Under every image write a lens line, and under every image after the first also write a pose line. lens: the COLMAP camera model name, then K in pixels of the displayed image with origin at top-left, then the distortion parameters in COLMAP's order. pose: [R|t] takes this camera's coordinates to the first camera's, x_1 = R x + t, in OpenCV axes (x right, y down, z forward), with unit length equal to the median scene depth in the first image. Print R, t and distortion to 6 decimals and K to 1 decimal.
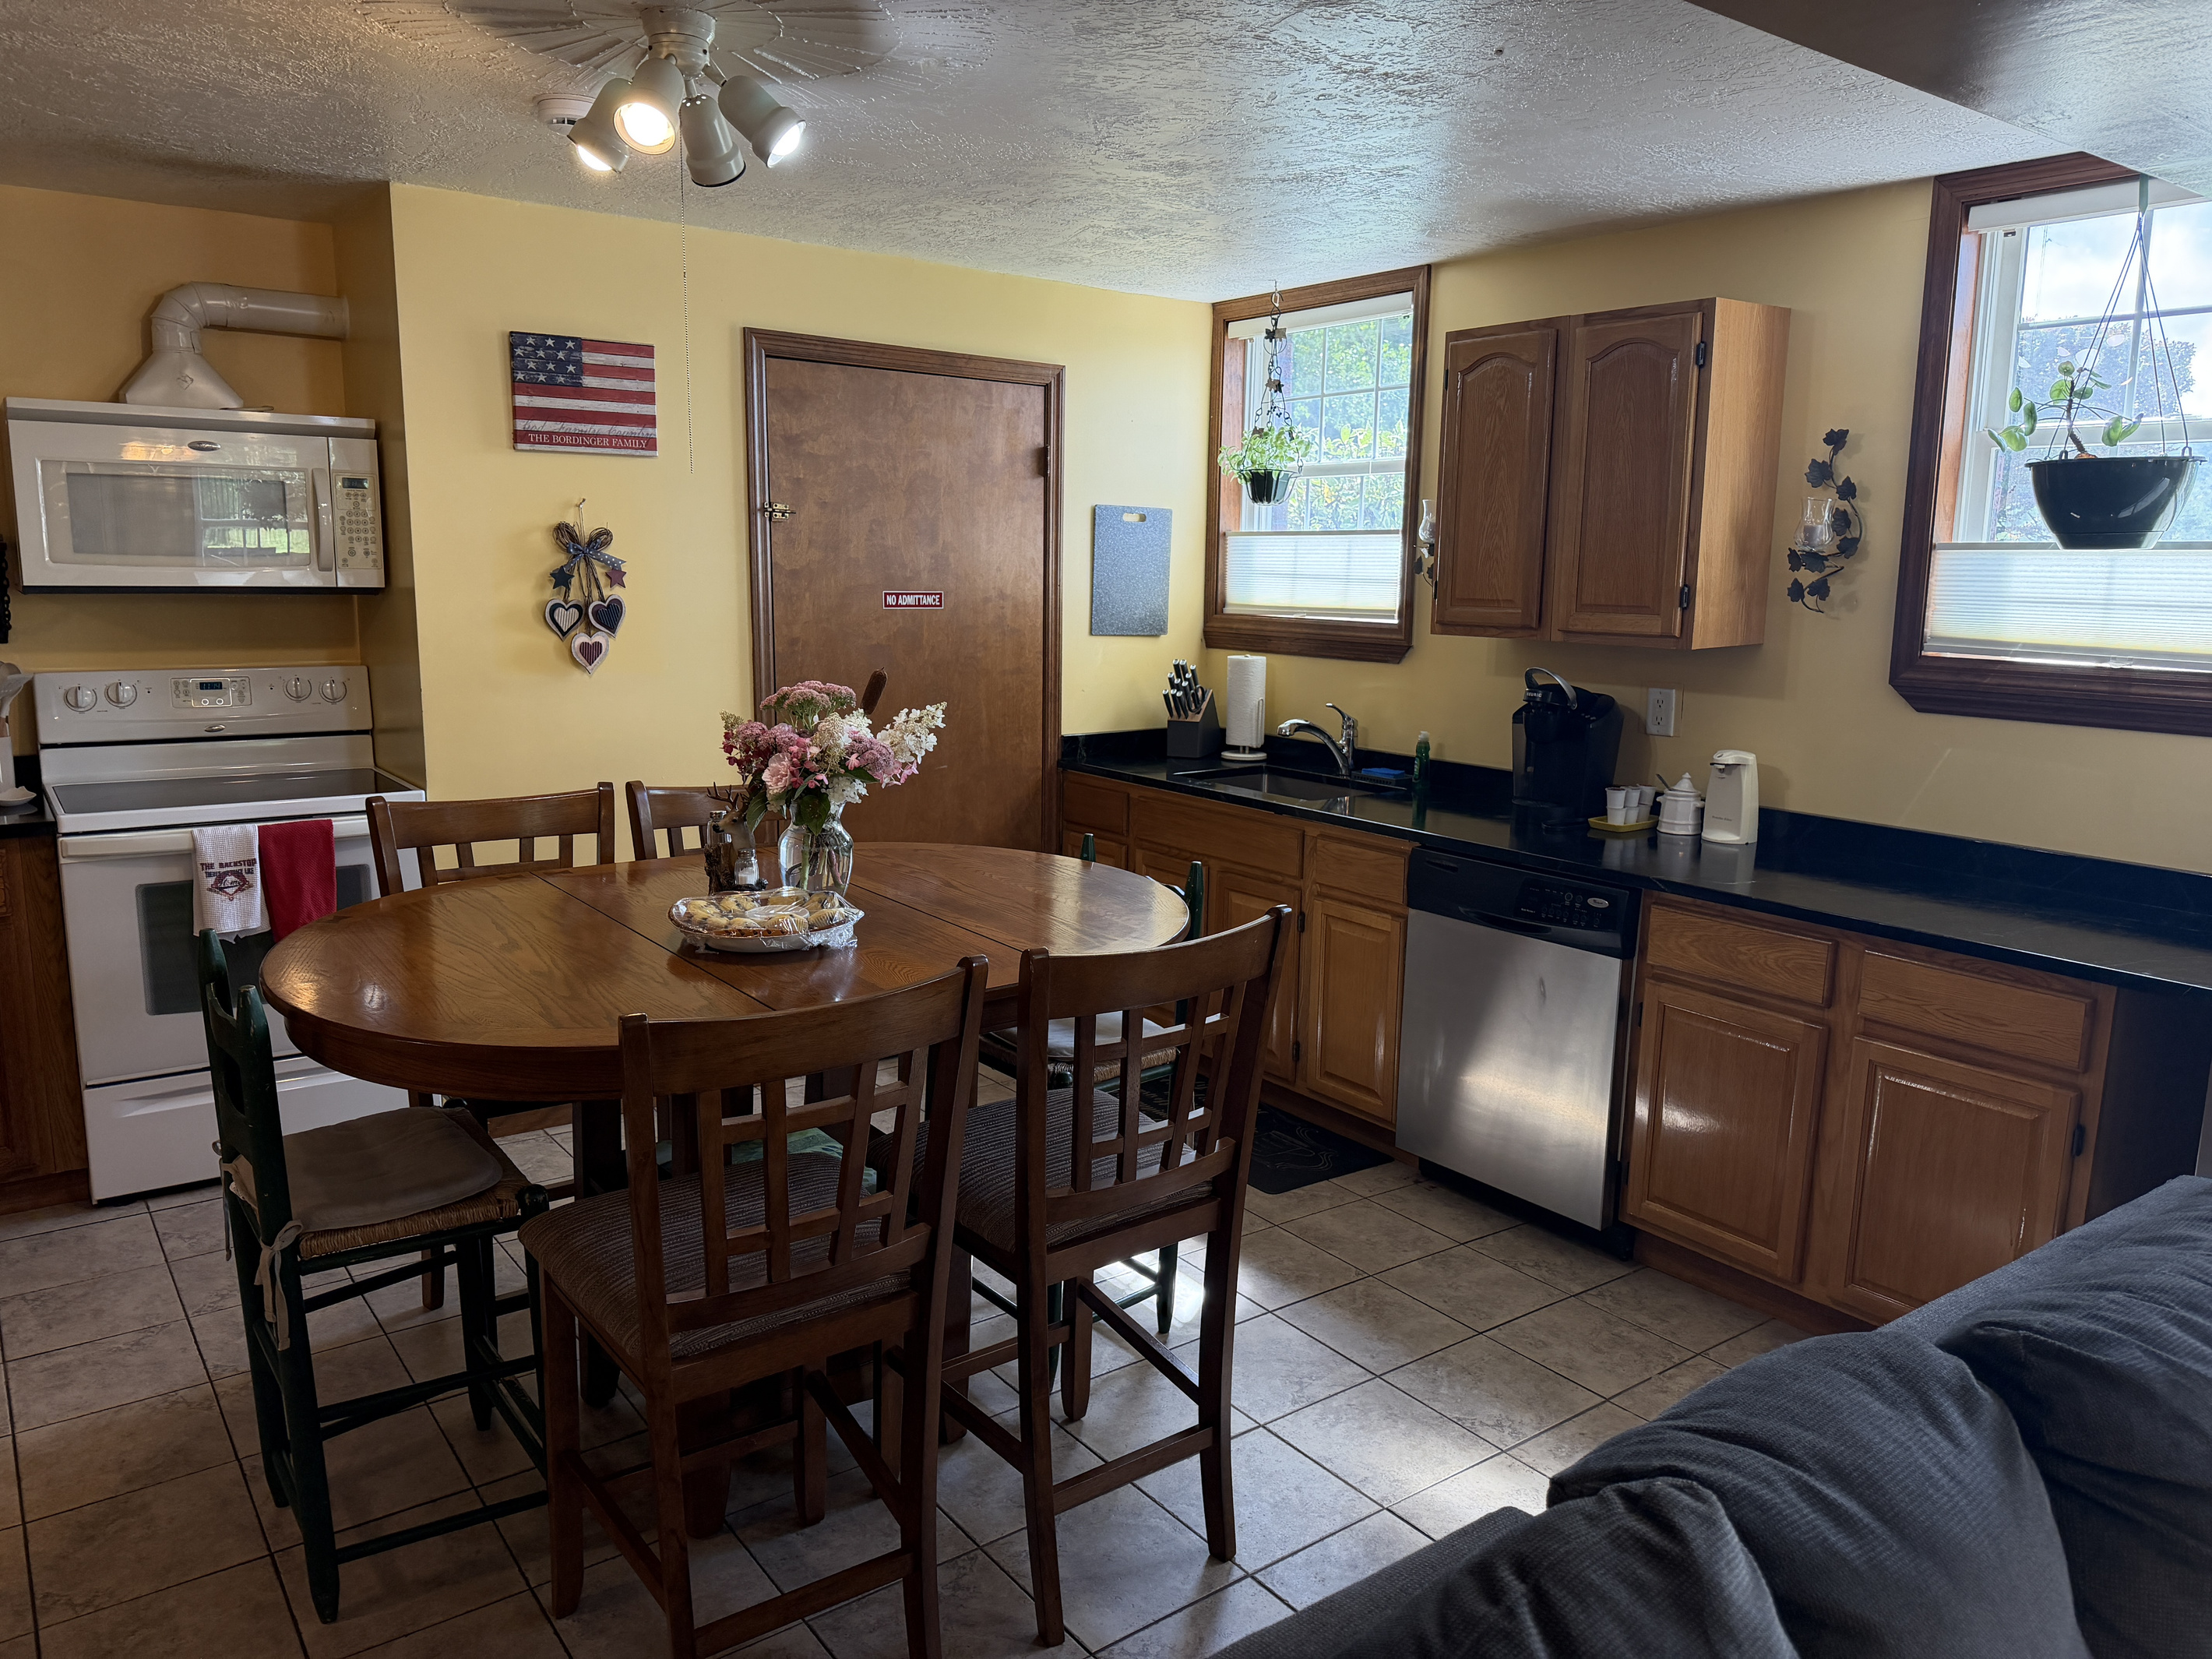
lens RADIAL K [[1546.8, 0, 1111.5], [0, 1546.8, 836.5], [0, 0, 1]] dist [0.055092, -0.087224]
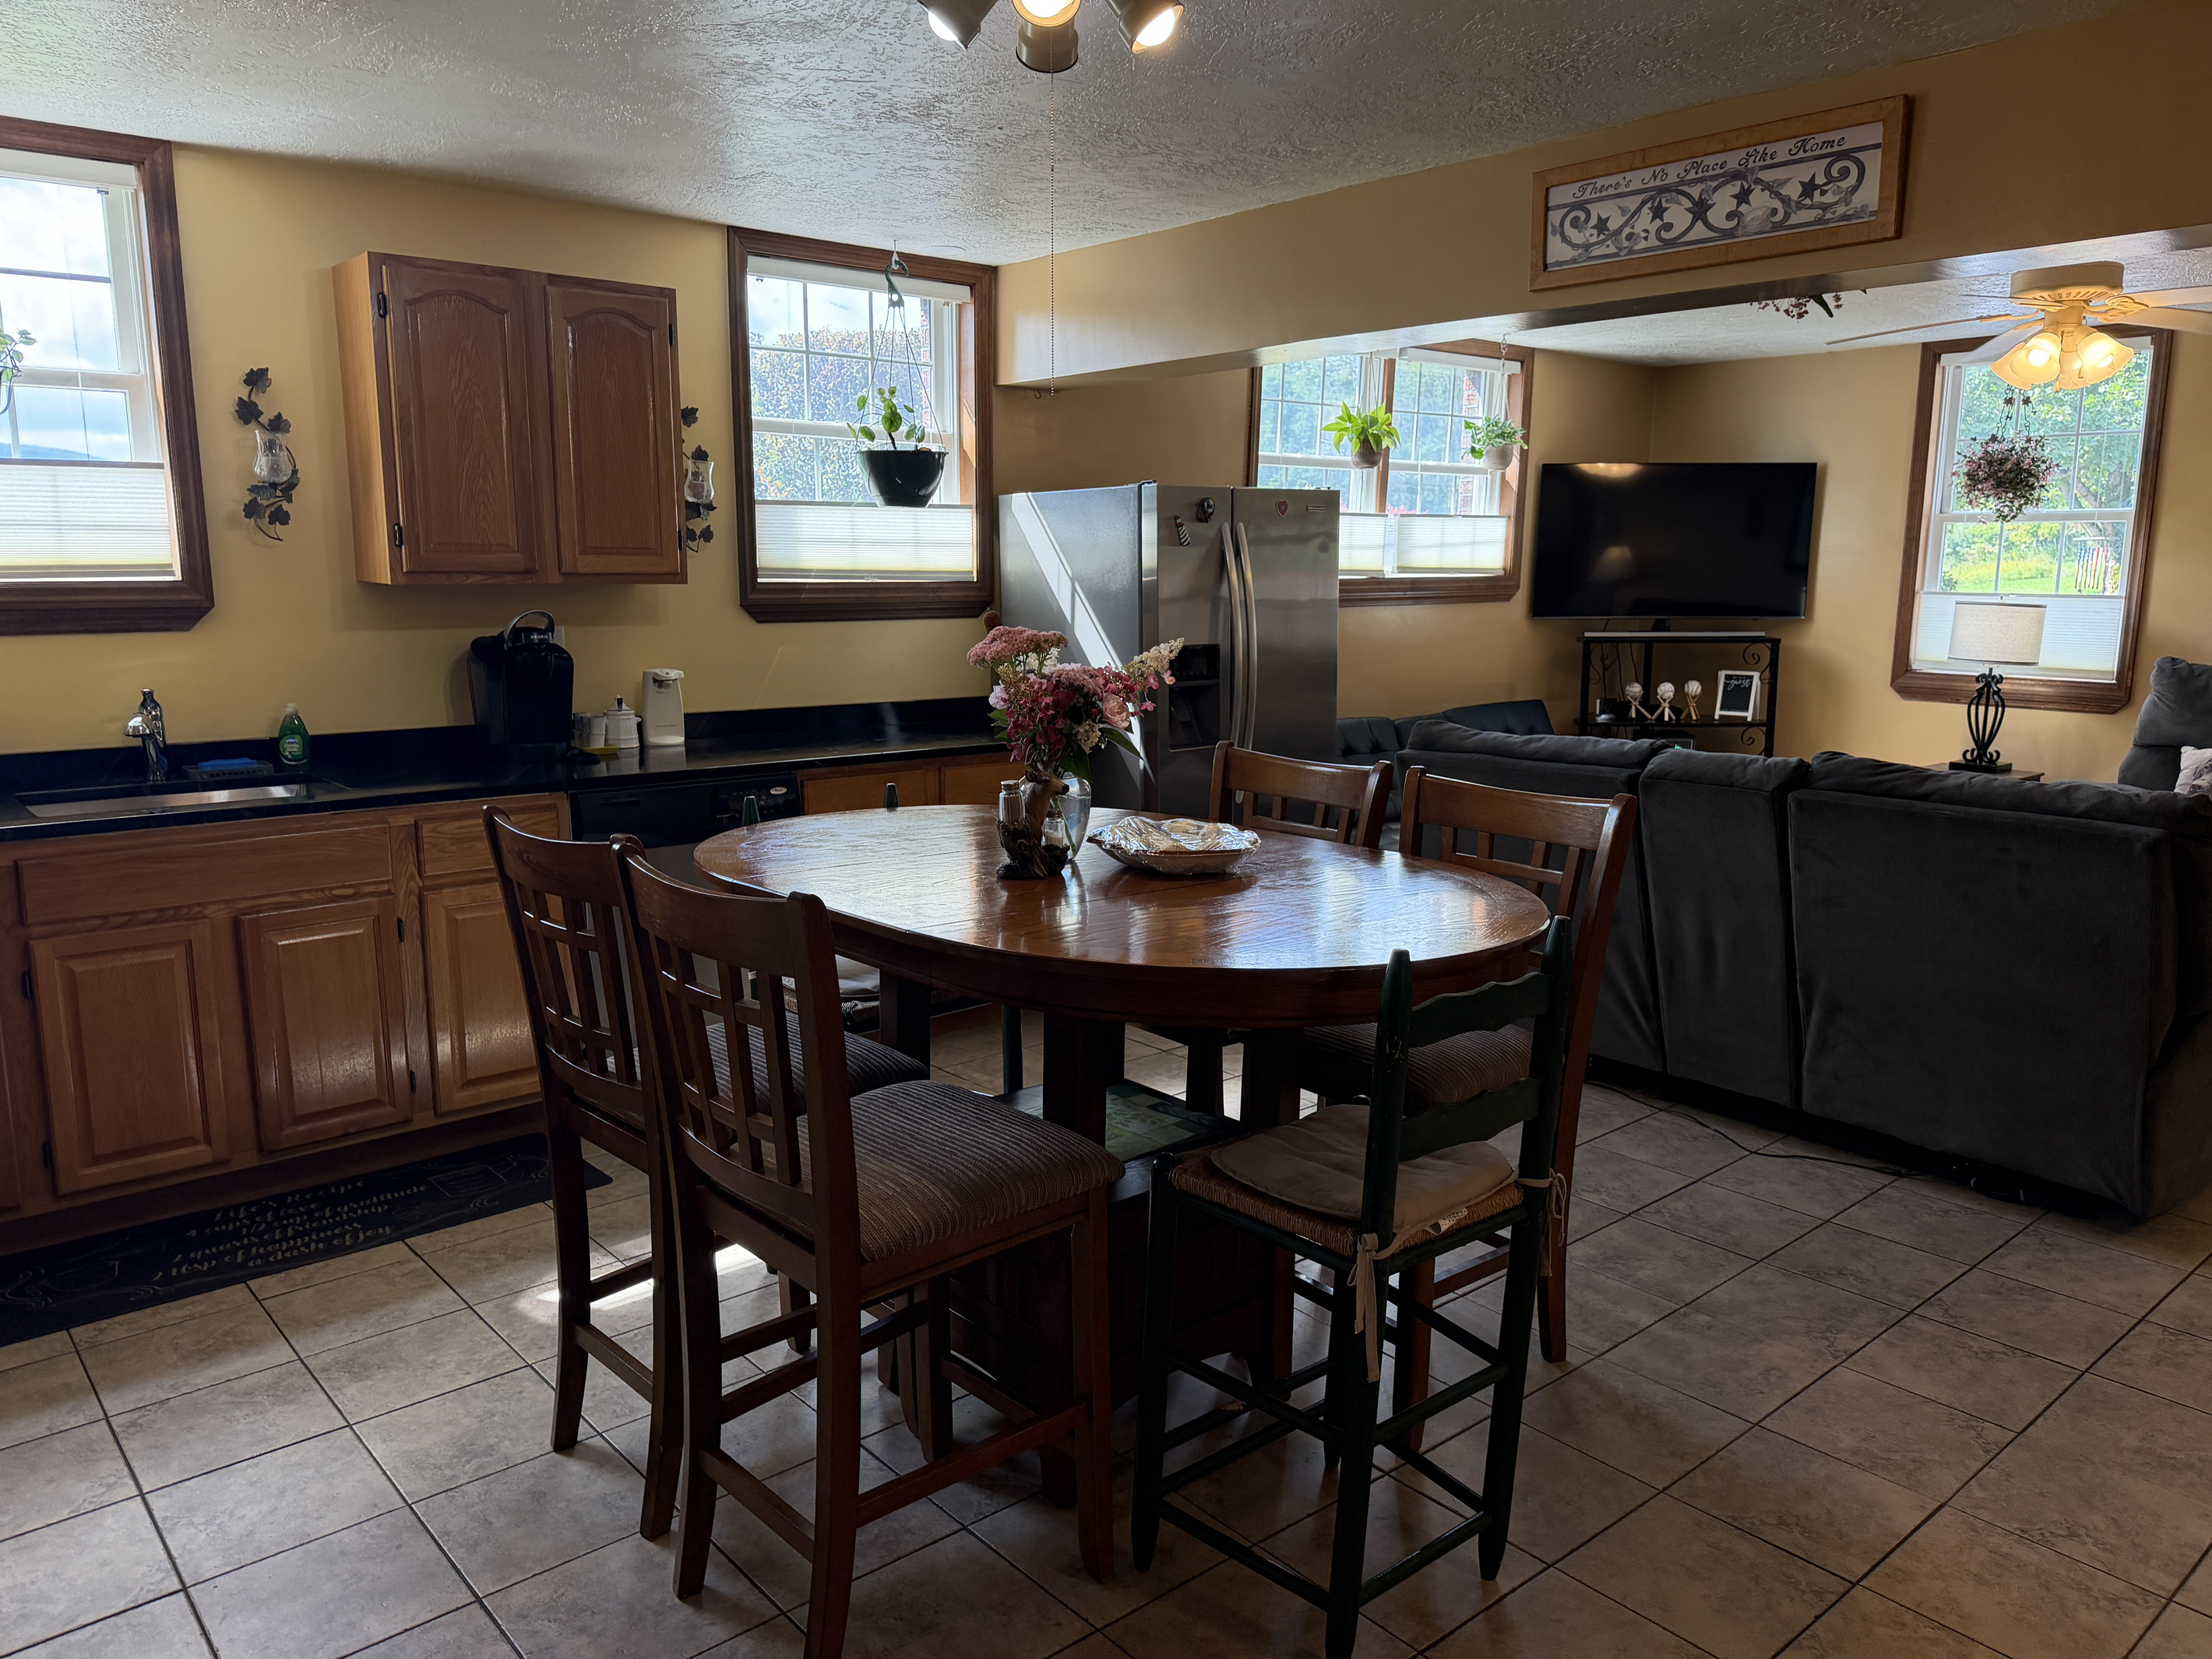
lens RADIAL K [[1568.3, 0, 1087.3], [0, 1568.3, 847.0], [0, 0, 1]] dist [0.000382, -0.009082]
pose [[-0.035825, -0.198505, 0.979445, -0.828653], [0.165663, 0.965335, 0.201705, -0.113386], [-0.985532, 0.169484, -0.001698, 0.708027]]
